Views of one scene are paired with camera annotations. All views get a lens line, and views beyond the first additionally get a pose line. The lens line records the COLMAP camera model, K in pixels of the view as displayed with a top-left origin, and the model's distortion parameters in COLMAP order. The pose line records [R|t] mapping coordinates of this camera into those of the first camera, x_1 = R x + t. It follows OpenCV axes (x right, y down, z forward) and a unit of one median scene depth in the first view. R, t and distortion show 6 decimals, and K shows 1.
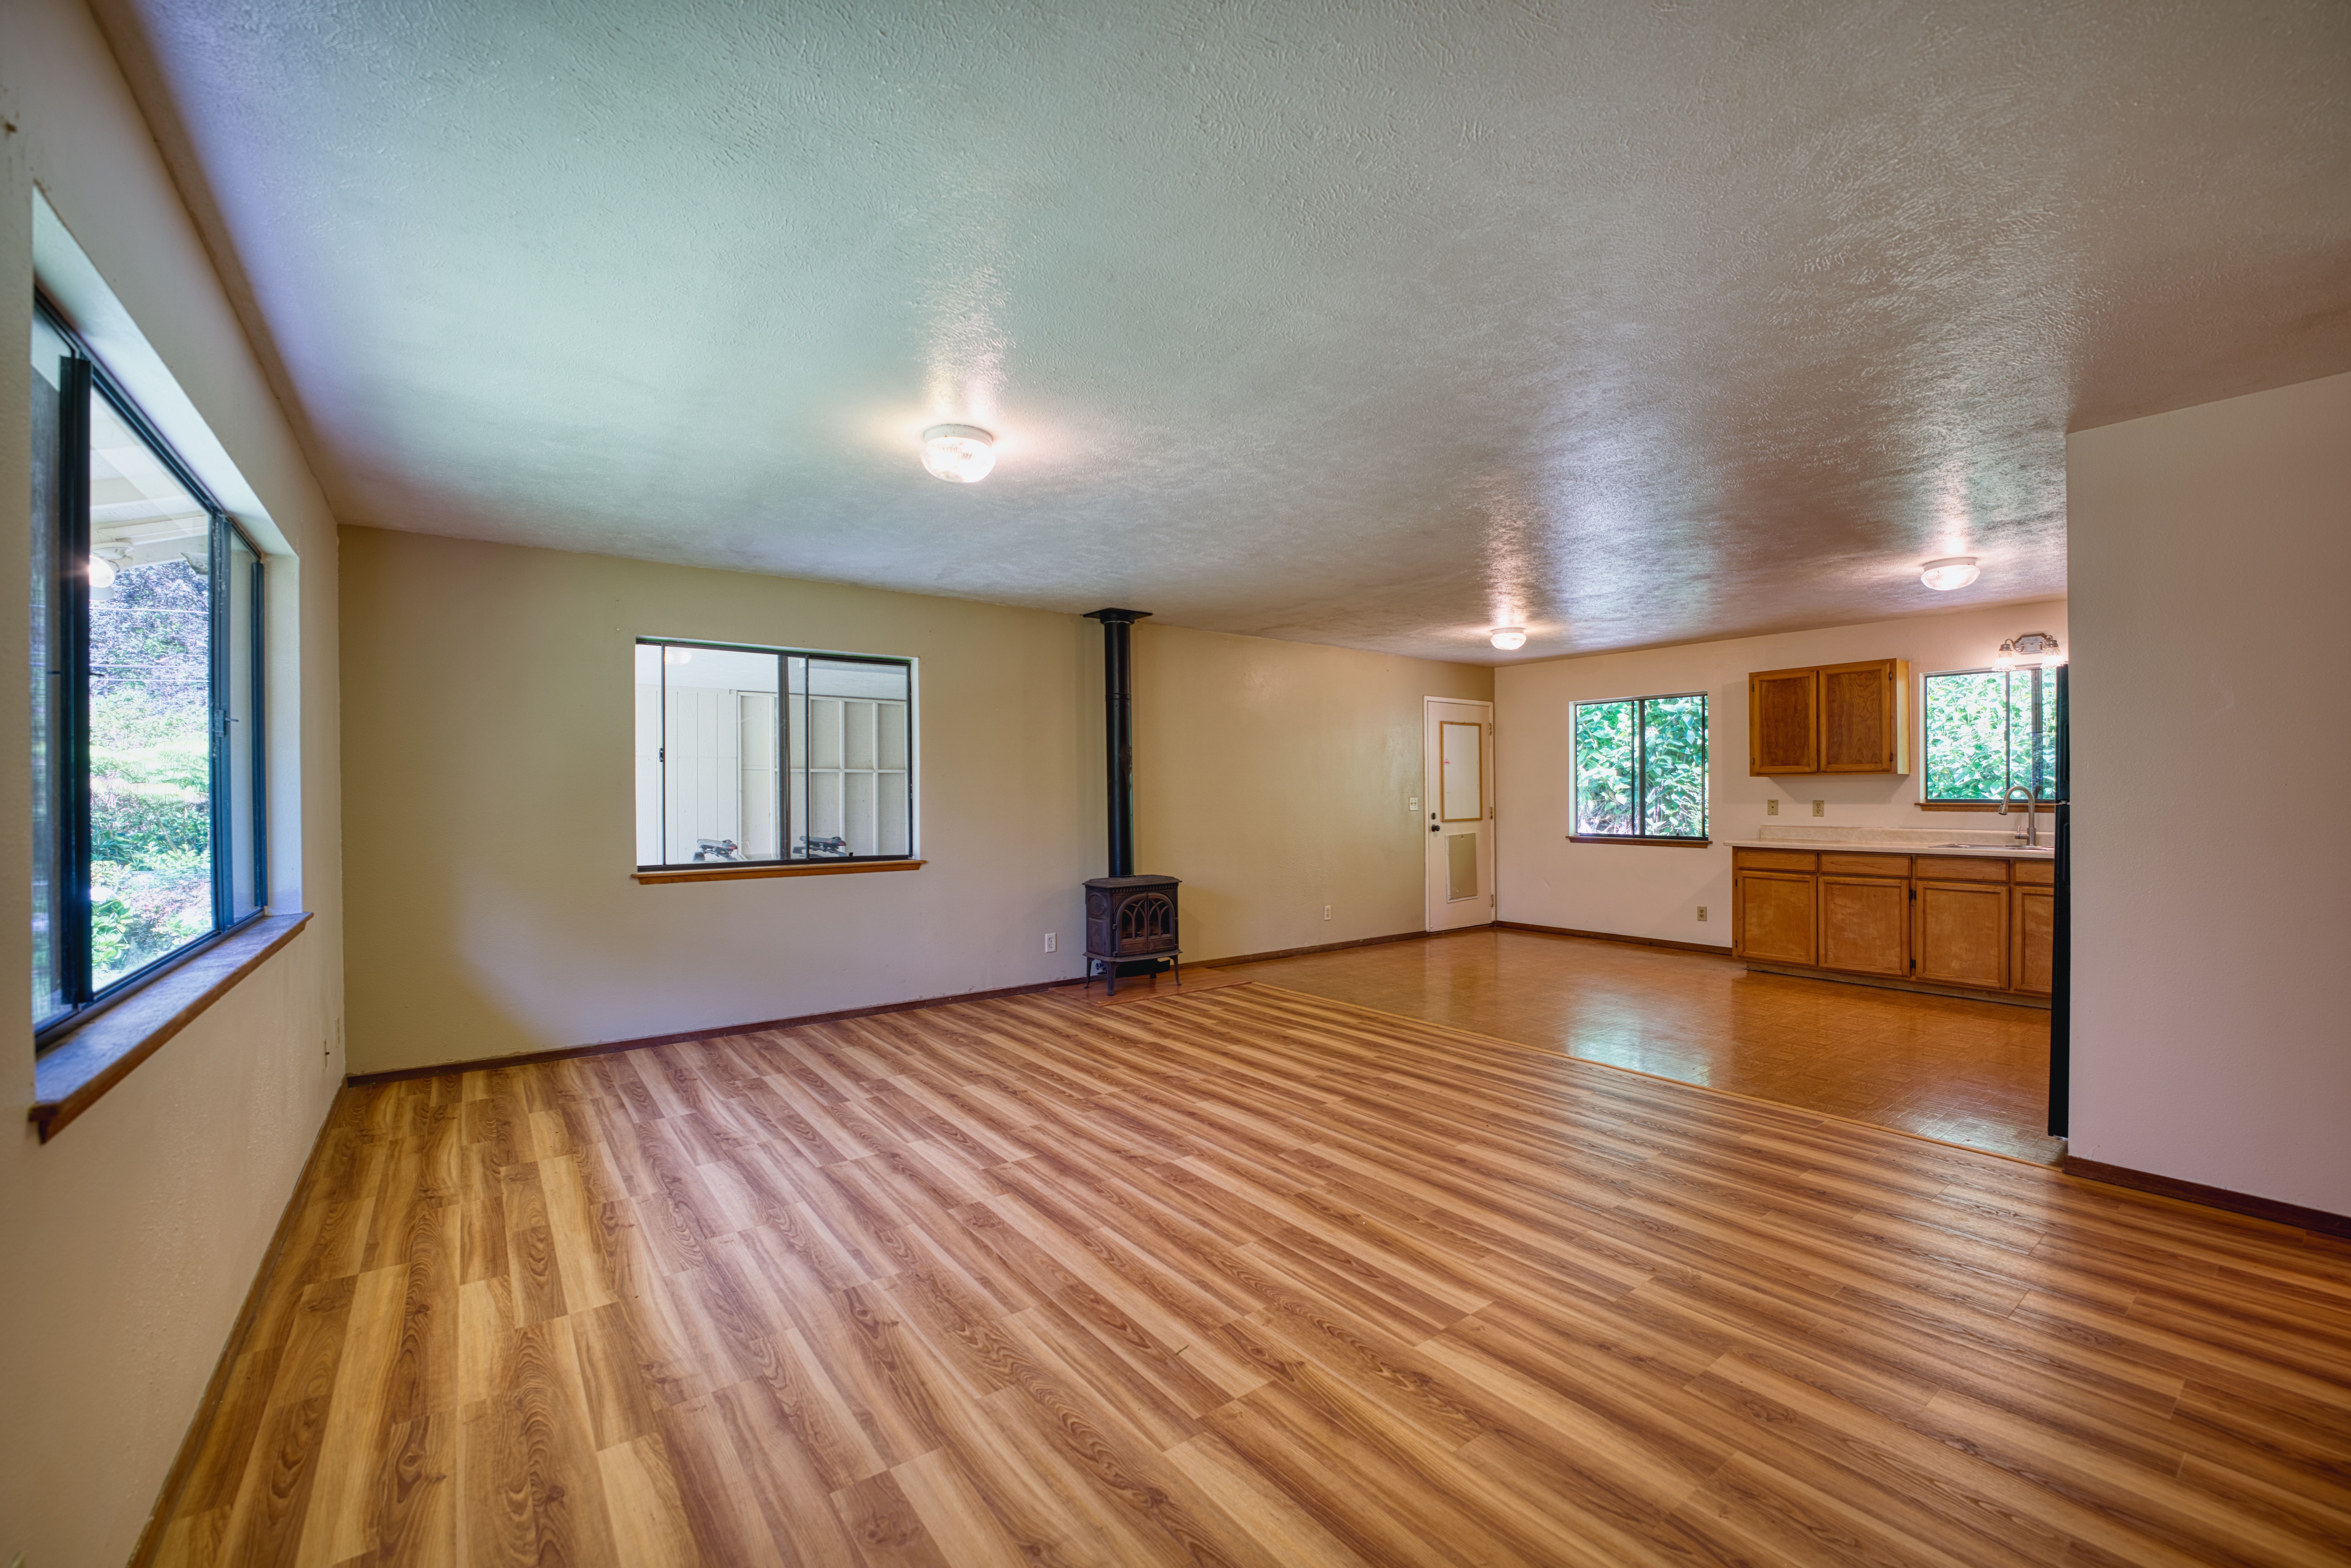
lens RADIAL K [[953.0, 0, 1169.8], [0, 953.0, 797.6], [0, 0, 1]] dist [-0.029049, 0.004041]
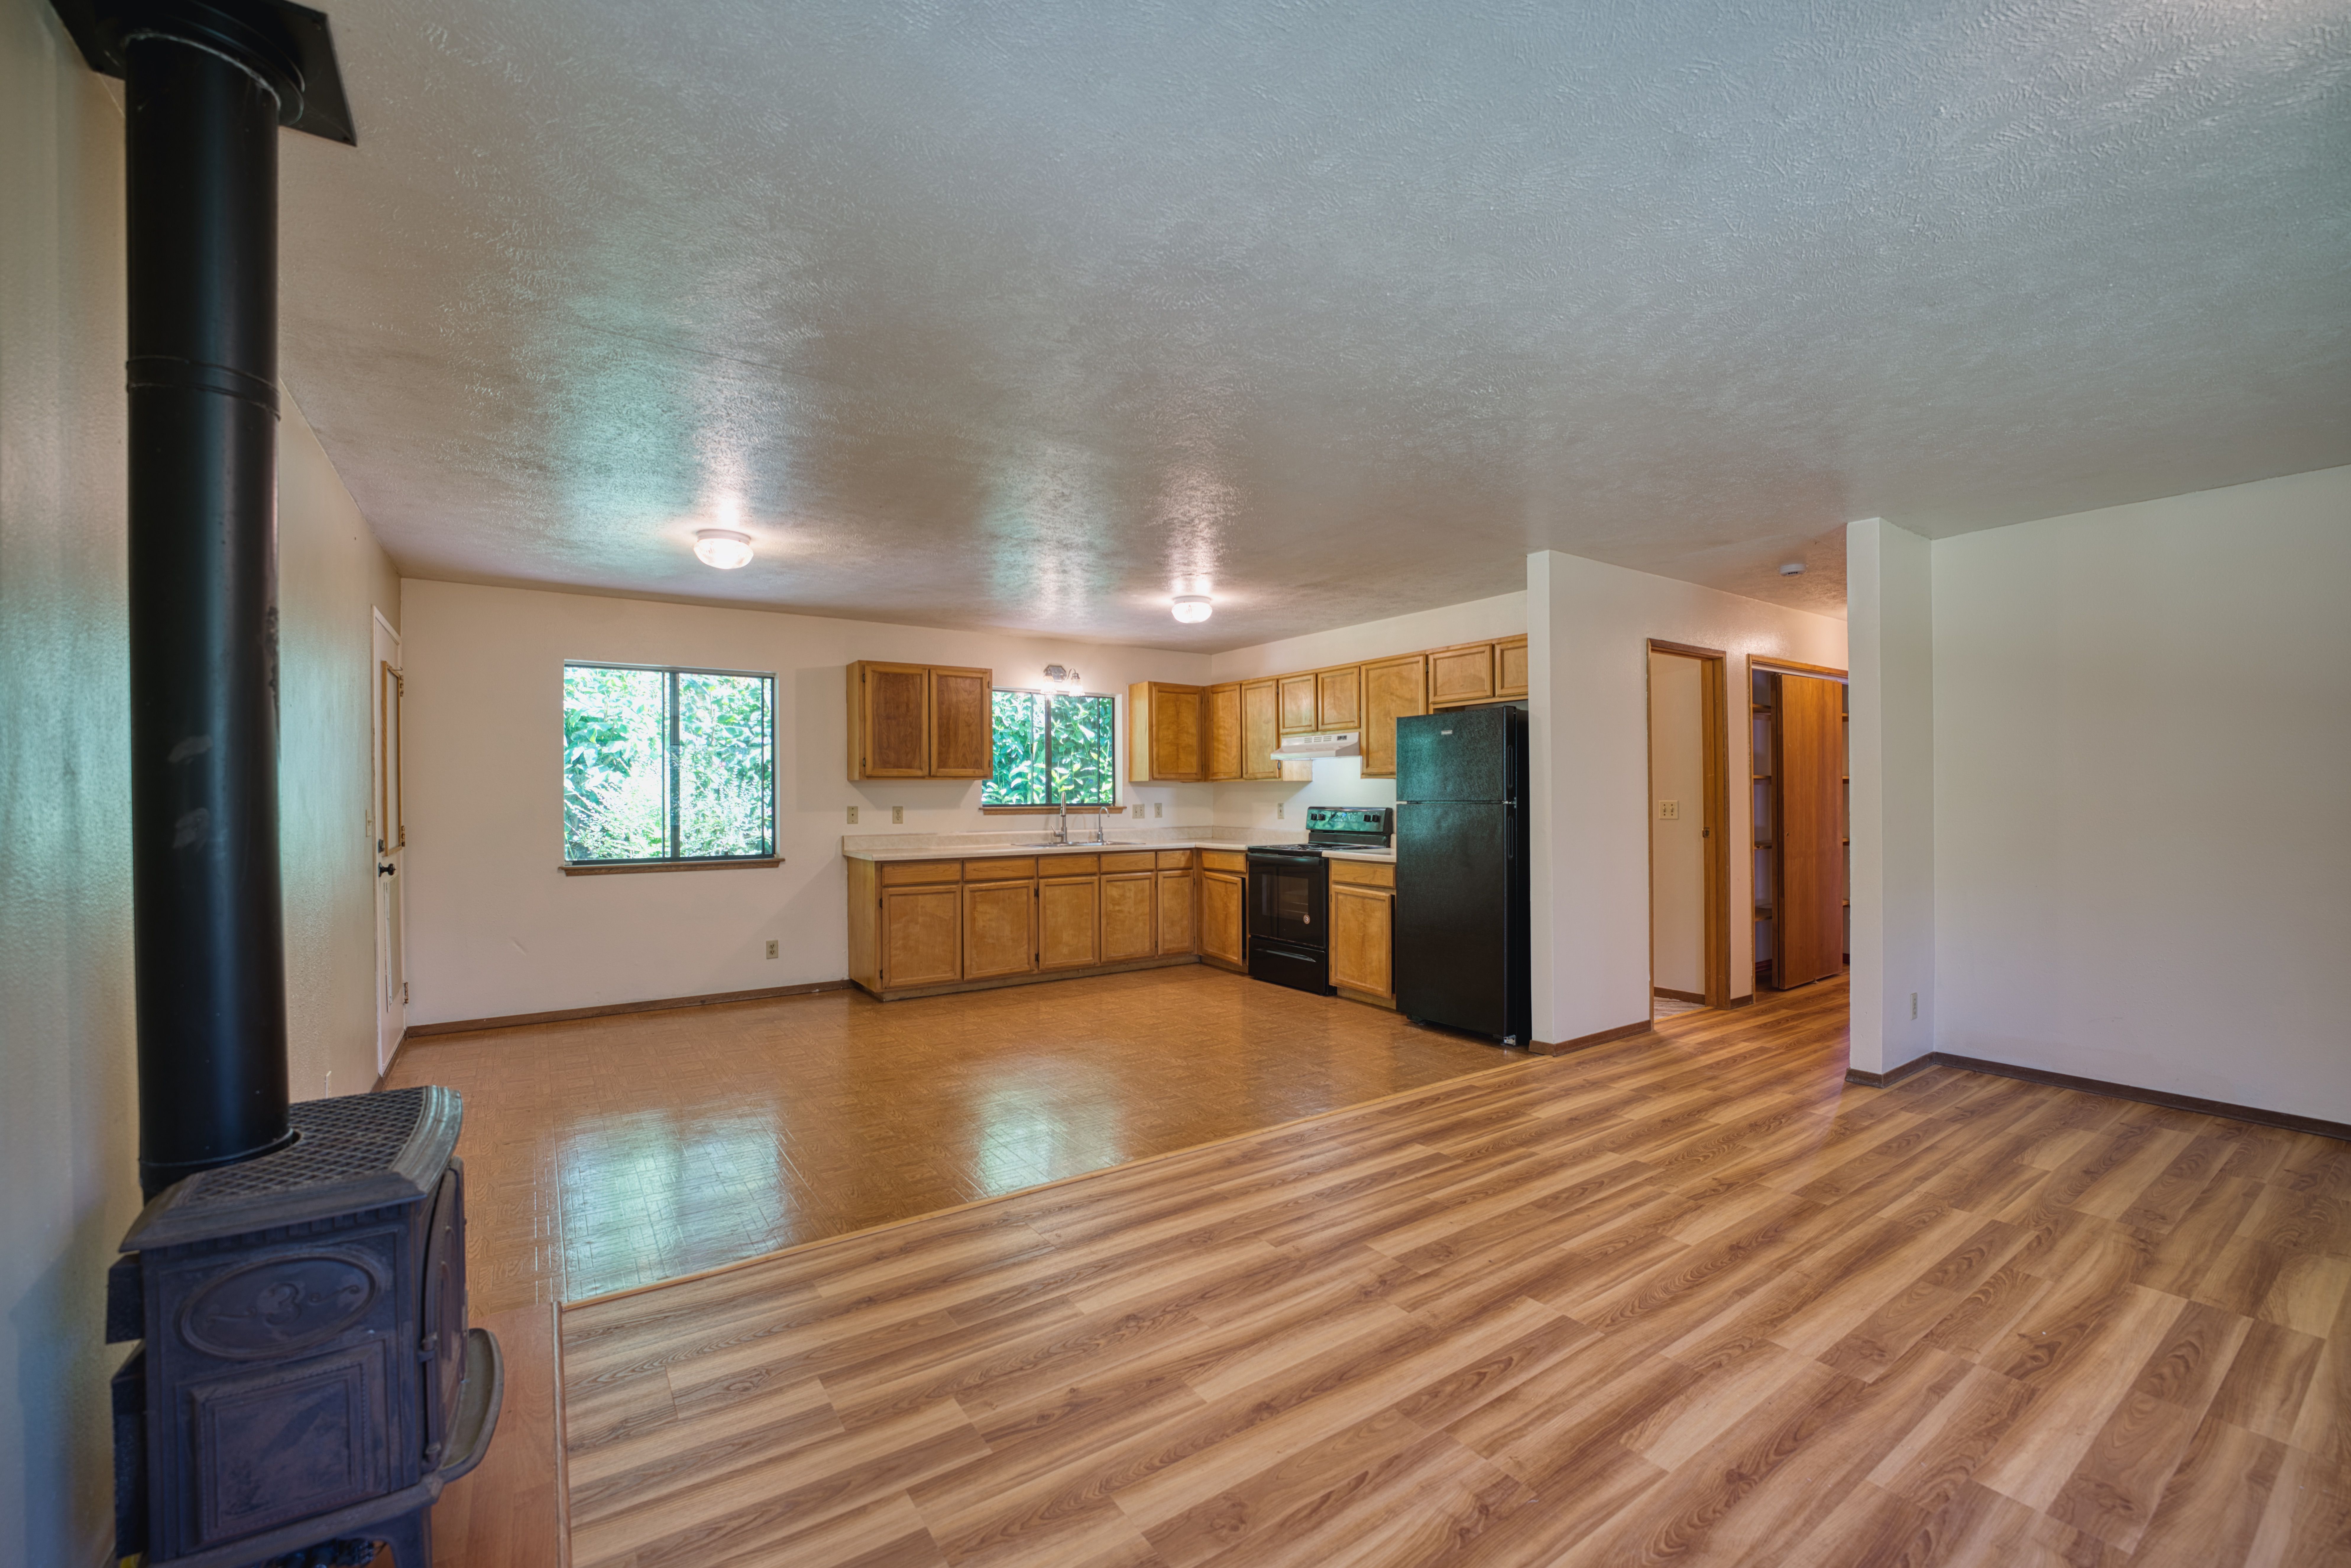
lens RADIAL K [[953.0, 0, 1164.9], [0, 953.0, 786.4], [0, 0, 1]] dist [-0.029049, 0.004041]
pose [[0.048835, 0.010993, 0.998746, -0.380870], [0.008929, 0.999895, -0.011442, -0.005557], [-0.998767, 0.009476, 0.048732, 1.053691]]
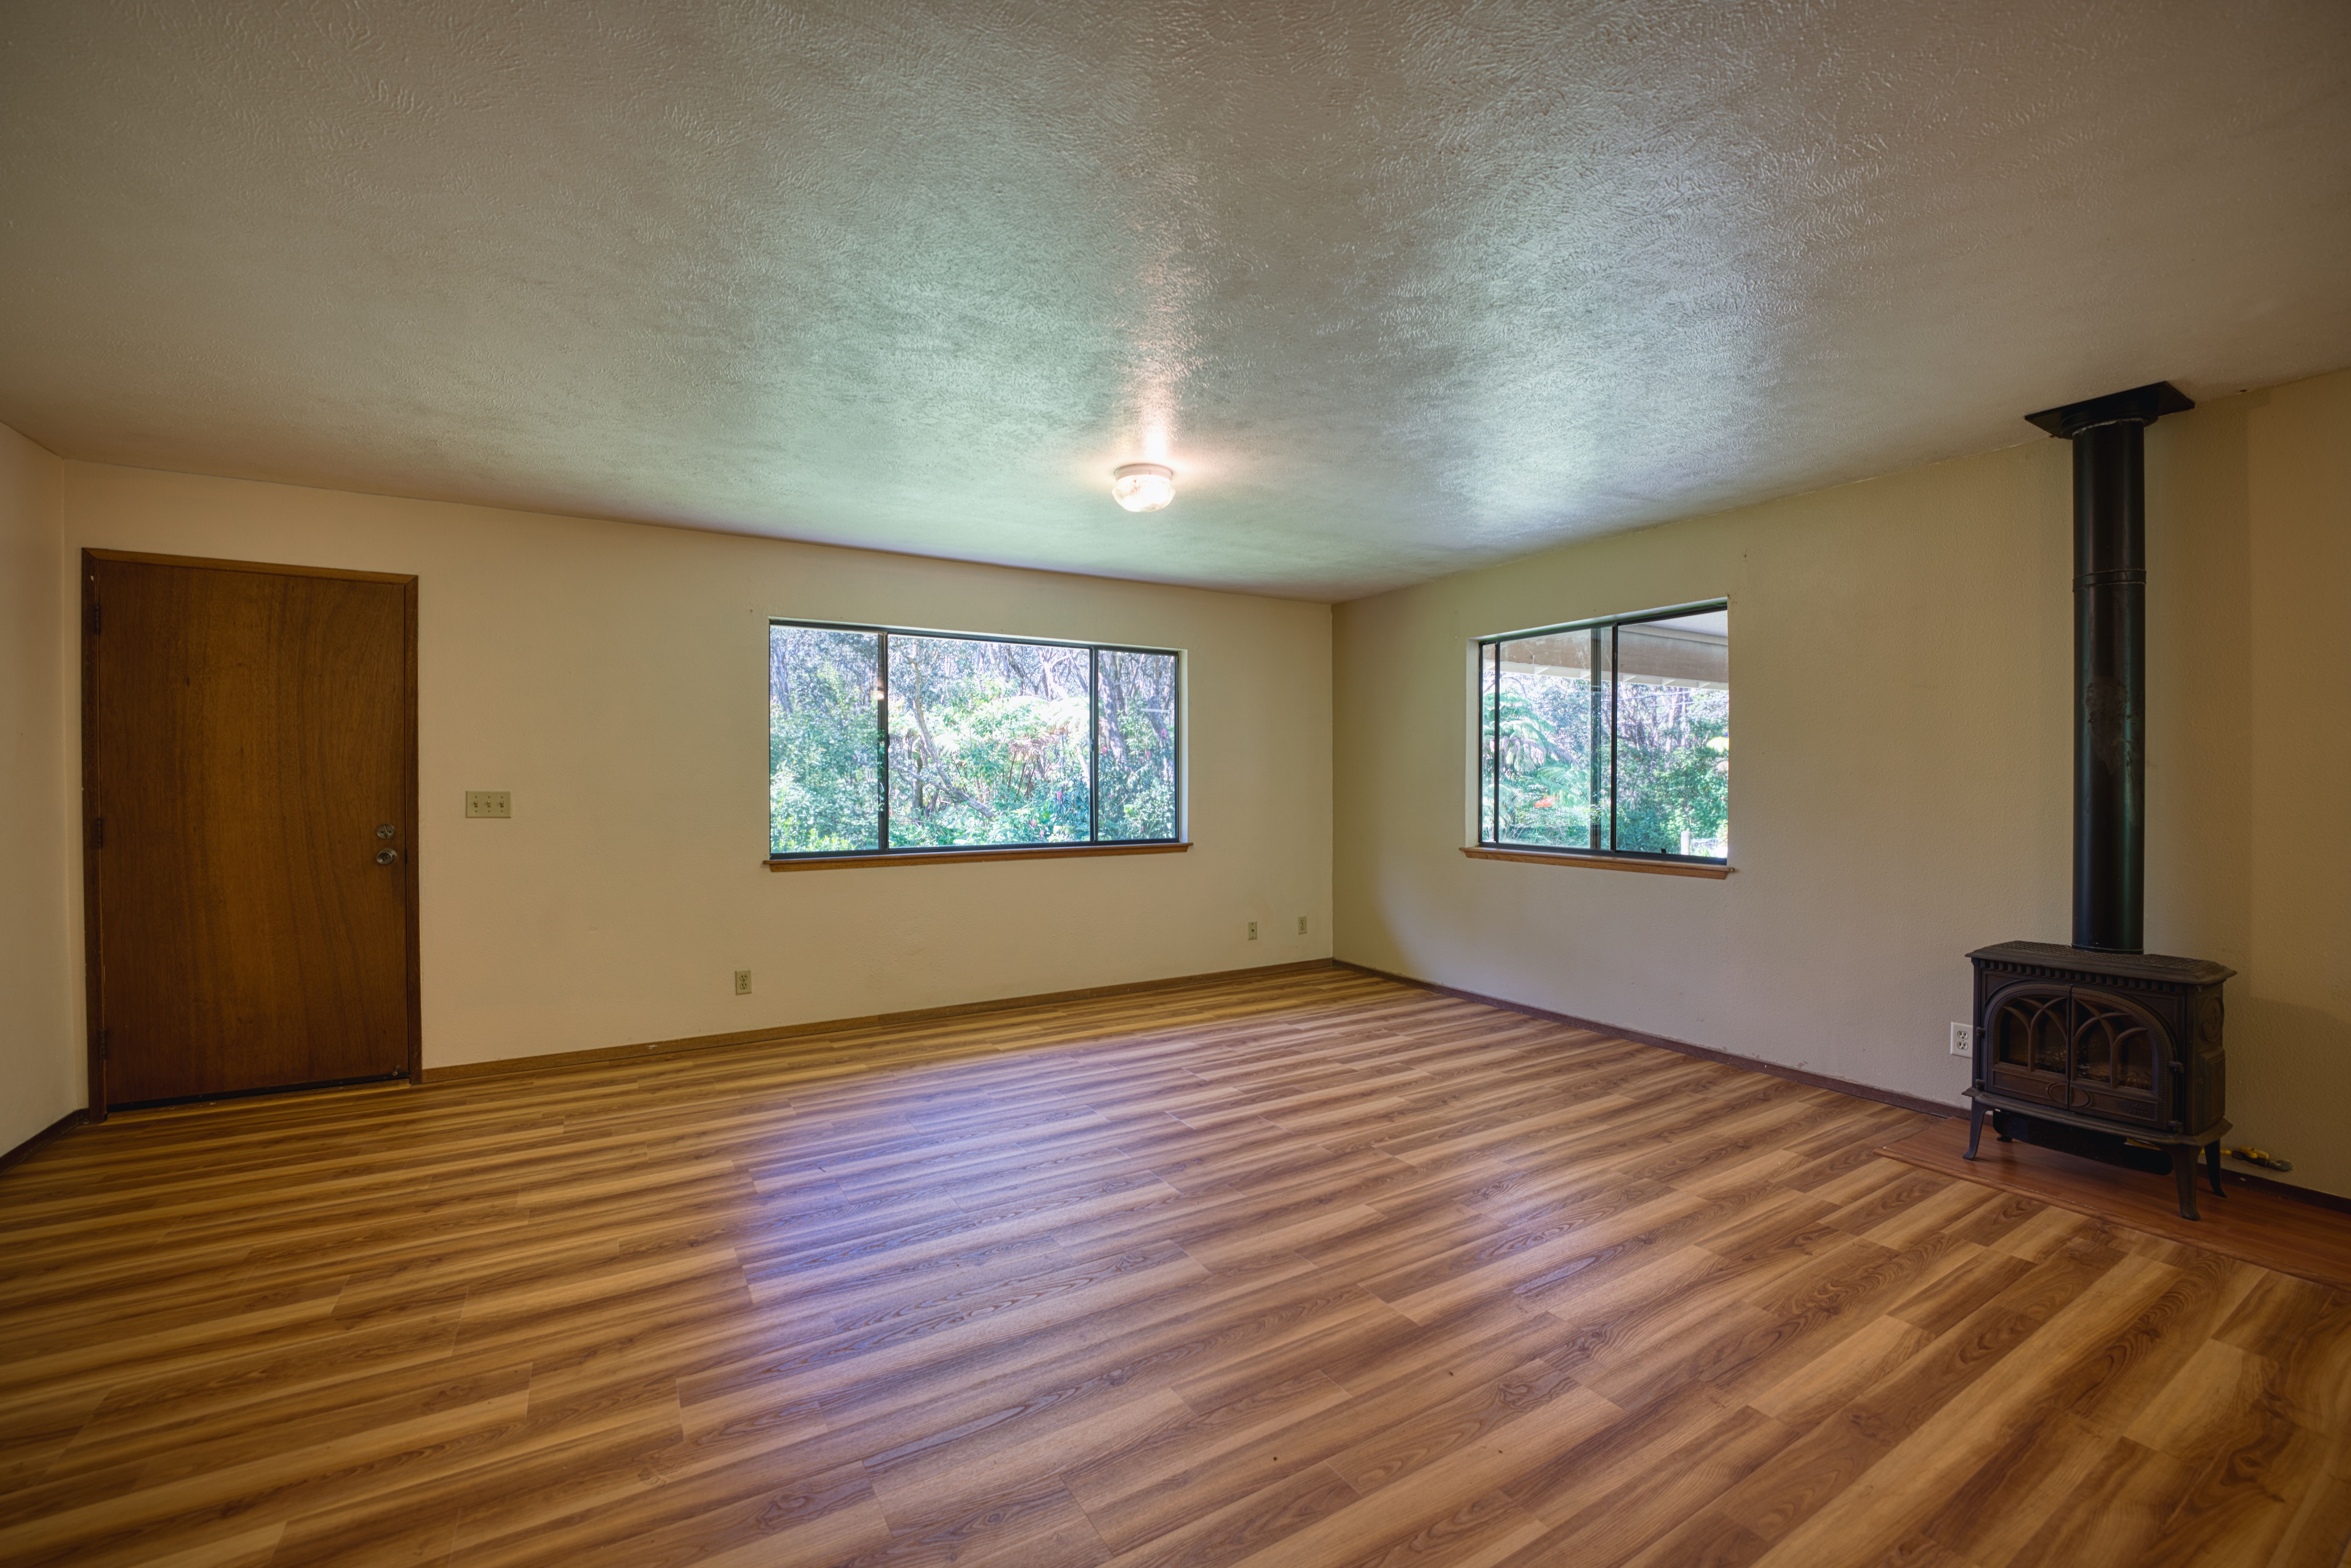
lens RADIAL K [[953.0, 0, 1162.9], [0, 953.0, 795.6], [0, 0, 1]] dist [-0.029049, 0.004041]
pose [[-0.103879, 0.021317, -0.994361, 0.657794], [-0.002706, 0.999761, 0.021716, -0.006793], [0.994586, 0.004947, -0.103797, 0.795733]]
